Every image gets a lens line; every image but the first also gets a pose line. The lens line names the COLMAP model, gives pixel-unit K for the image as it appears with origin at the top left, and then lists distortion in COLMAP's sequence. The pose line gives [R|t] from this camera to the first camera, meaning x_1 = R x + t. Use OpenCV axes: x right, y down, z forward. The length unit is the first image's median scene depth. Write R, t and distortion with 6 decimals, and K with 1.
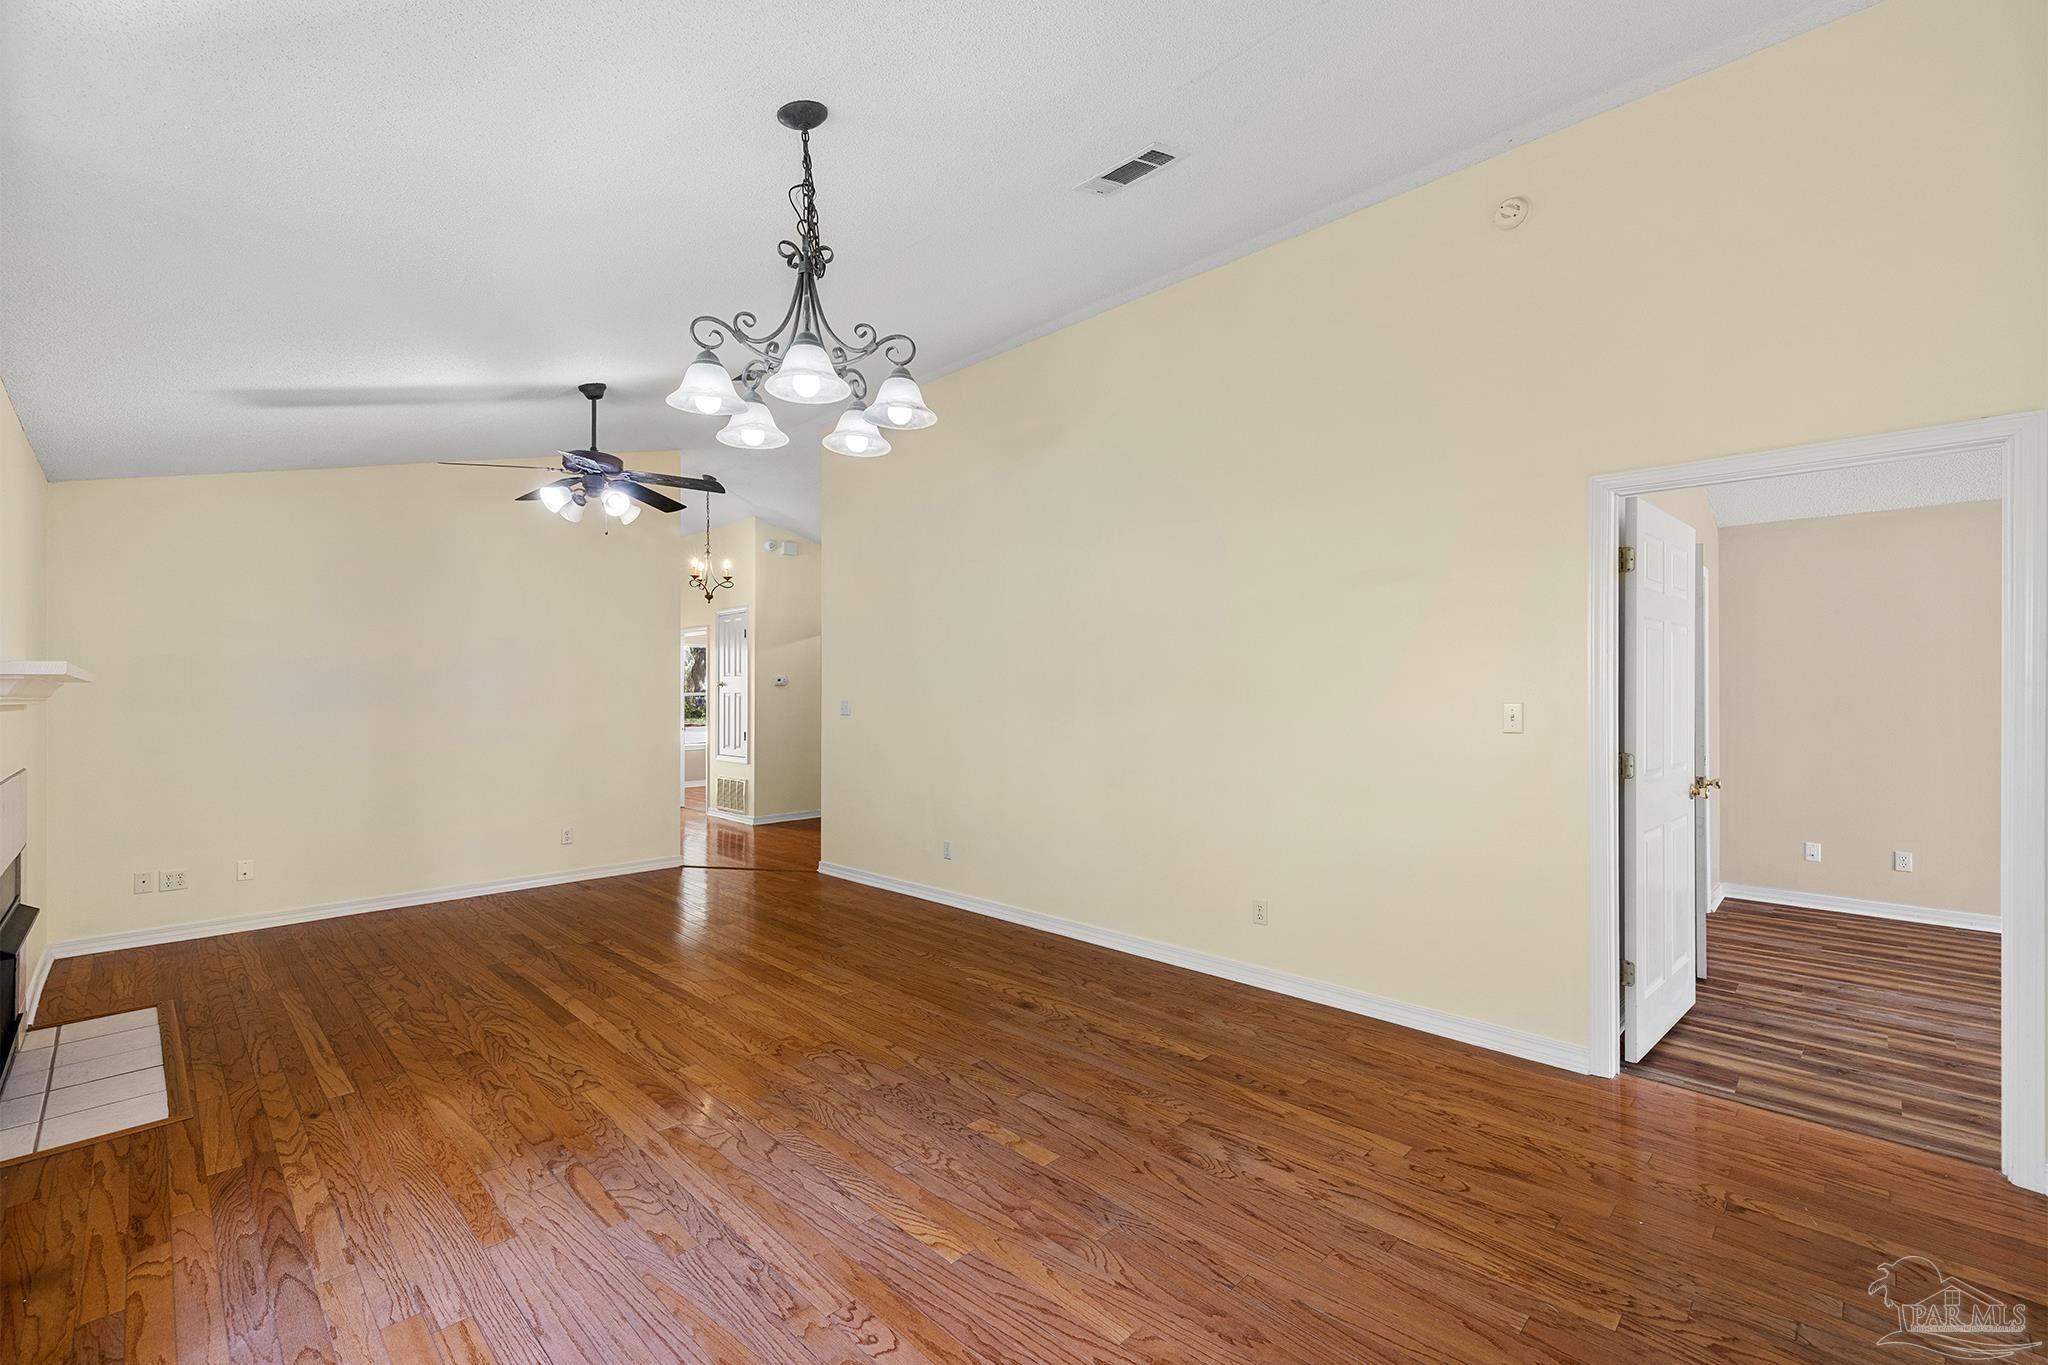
lens RADIAL K [[855.4, 0, 1028.5], [0, 855.4, 696.1], [0, 0, 1]] dist [0.000811, -0.000106]
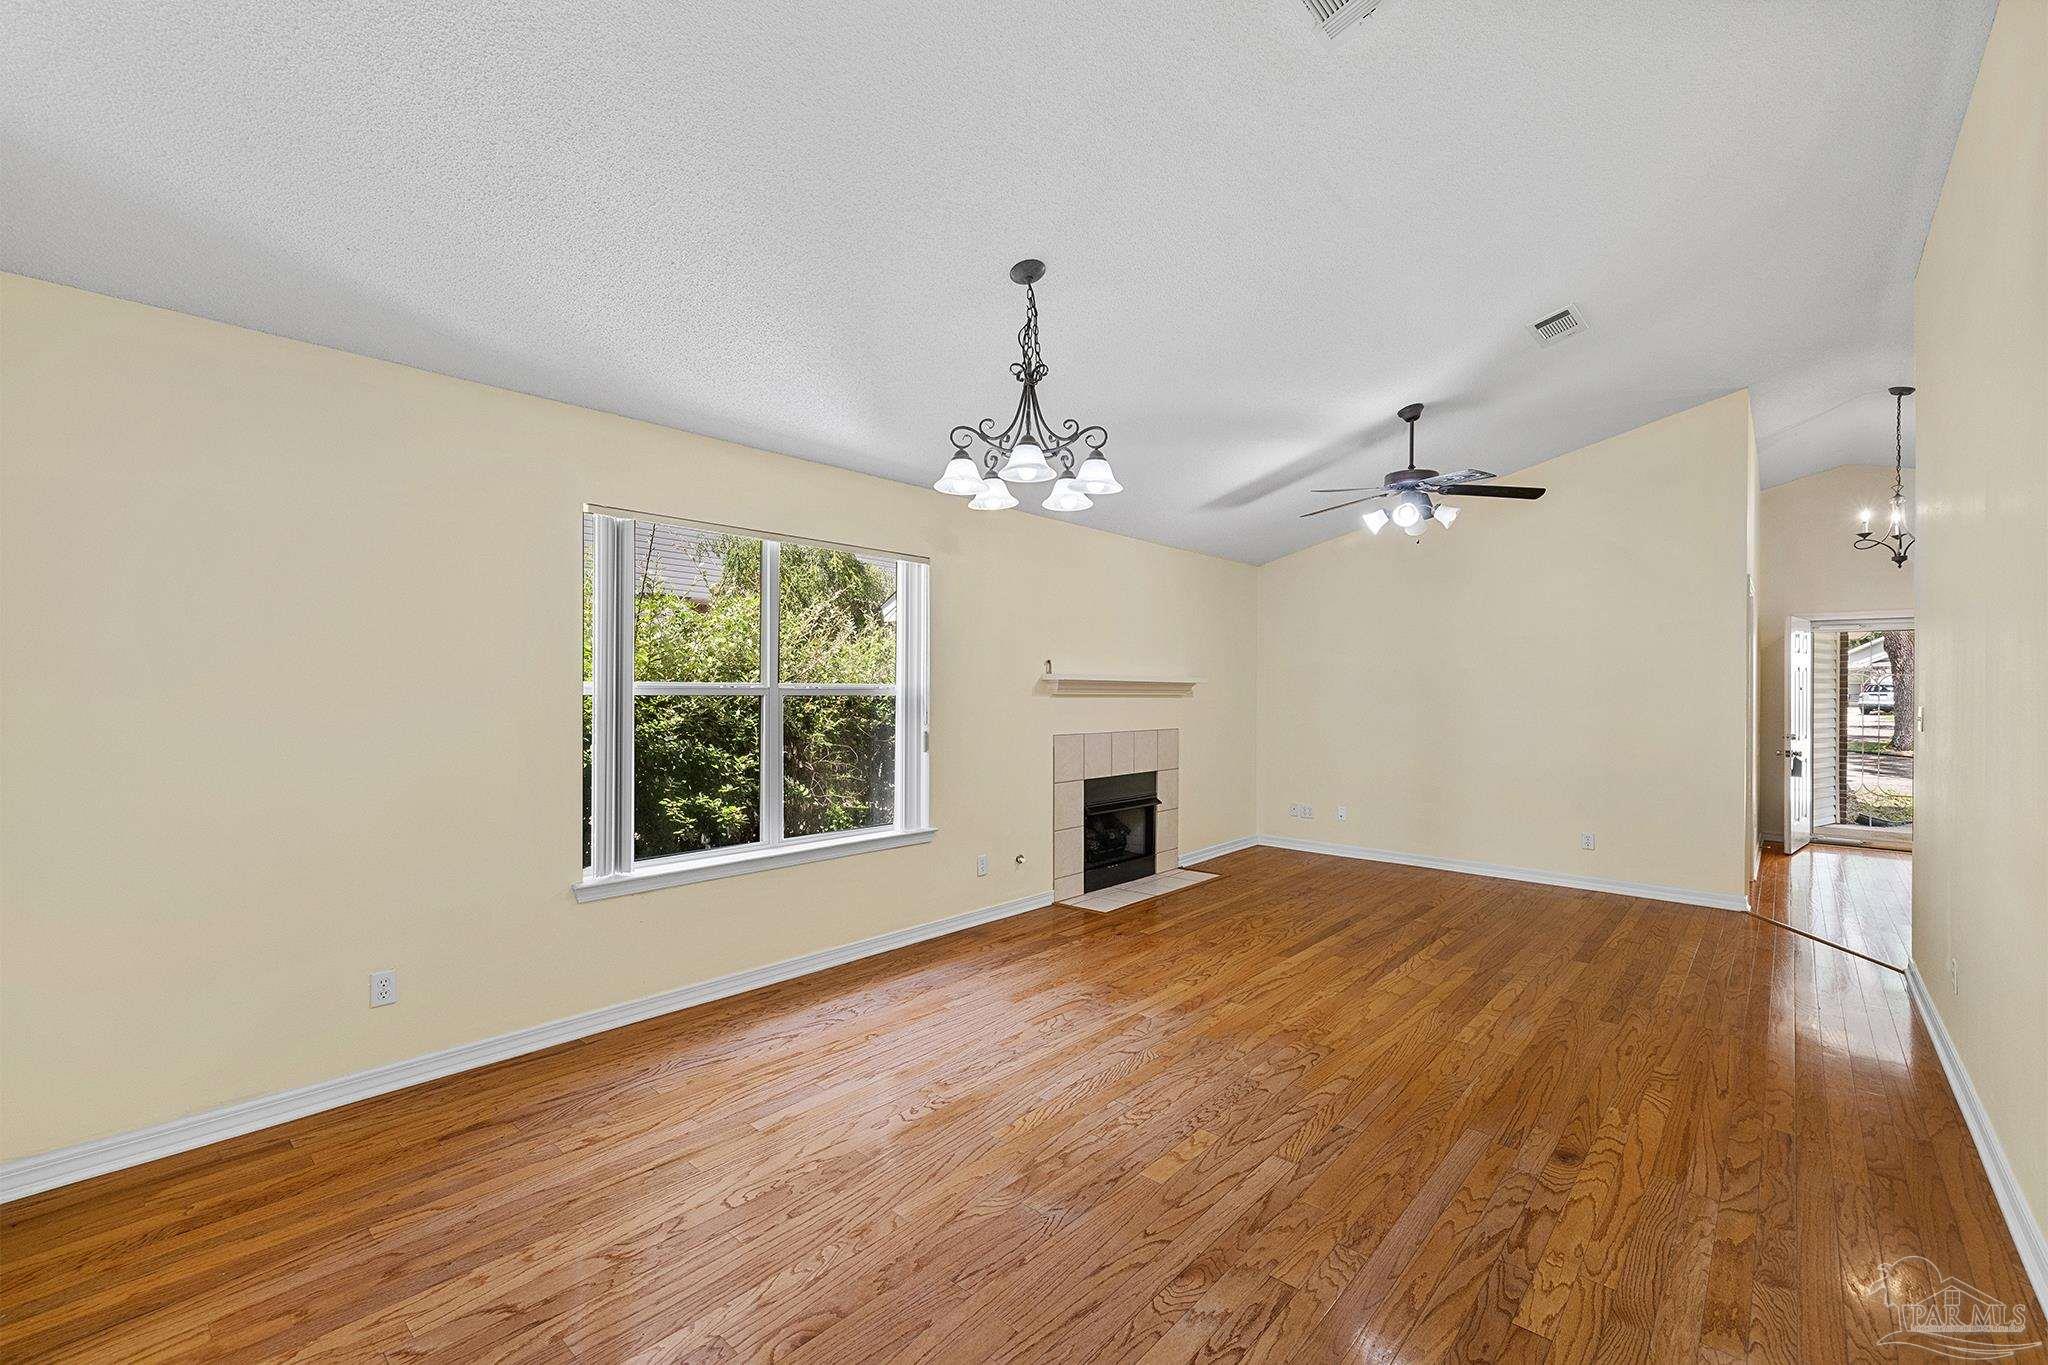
lens RADIAL K [[855.4, 0, 1028.5], [0, 855.4, 696.1], [0, 0, 1]] dist [0.000811, -0.000106]
pose [[0.050135, 0.011130, -0.998680, 0.780955], [-0.010484, 0.999889, 0.010617, -0.005894], [0.998687, 0.009937, 0.050246, 0.648964]]
